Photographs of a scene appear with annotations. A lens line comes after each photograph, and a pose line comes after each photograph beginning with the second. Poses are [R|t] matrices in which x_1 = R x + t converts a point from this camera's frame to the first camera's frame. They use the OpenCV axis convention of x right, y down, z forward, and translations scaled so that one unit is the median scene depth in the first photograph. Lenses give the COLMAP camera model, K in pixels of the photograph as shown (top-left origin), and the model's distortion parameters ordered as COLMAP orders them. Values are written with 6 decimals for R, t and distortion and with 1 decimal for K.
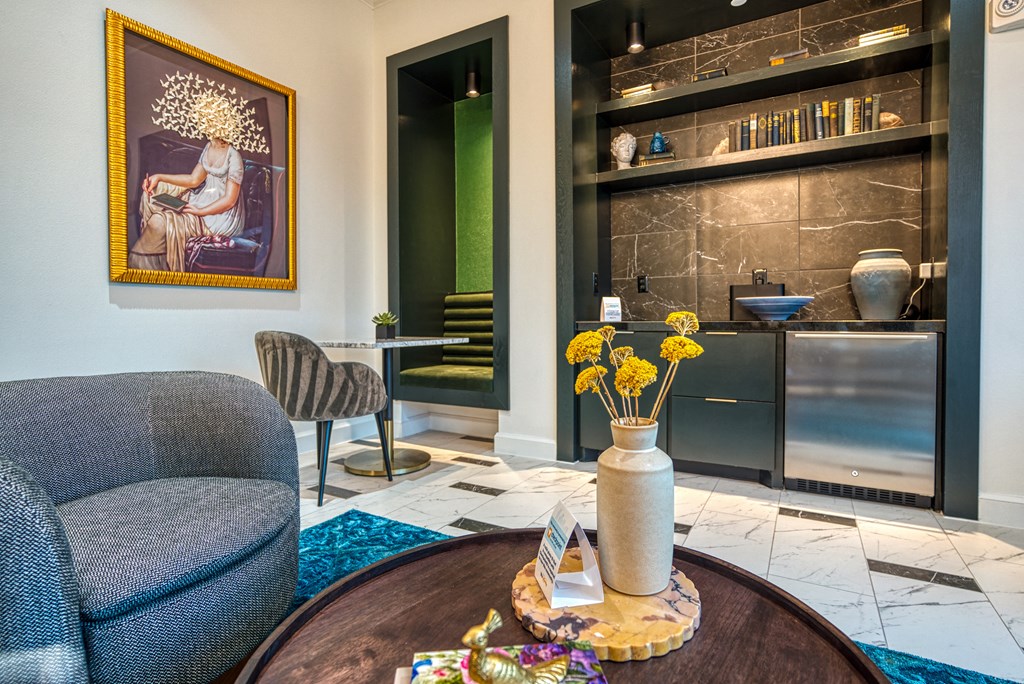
lens RADIAL K [[506.6, 0, 520.4], [0, 506.6, 318.0], [0, 0, 1]] dist [0.001112, 0.000059]
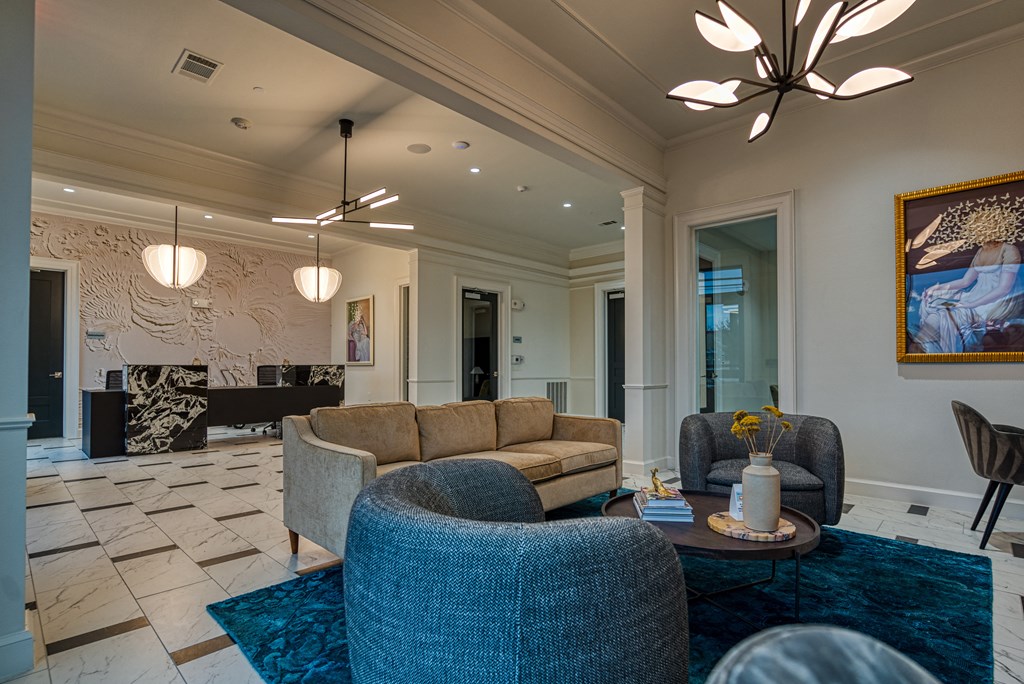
lens RADIAL K [[506.6, 0, 511.8], [0, 506.6, 348.0], [0, 0, 1]] dist [0.001112, 0.000059]
pose [[-0.253383, -0.022045, -0.967115, 0.930140], [-0.001769, 0.999749, -0.022326, -0.068727], [0.967364, -0.003946, -0.253359, 0.192961]]
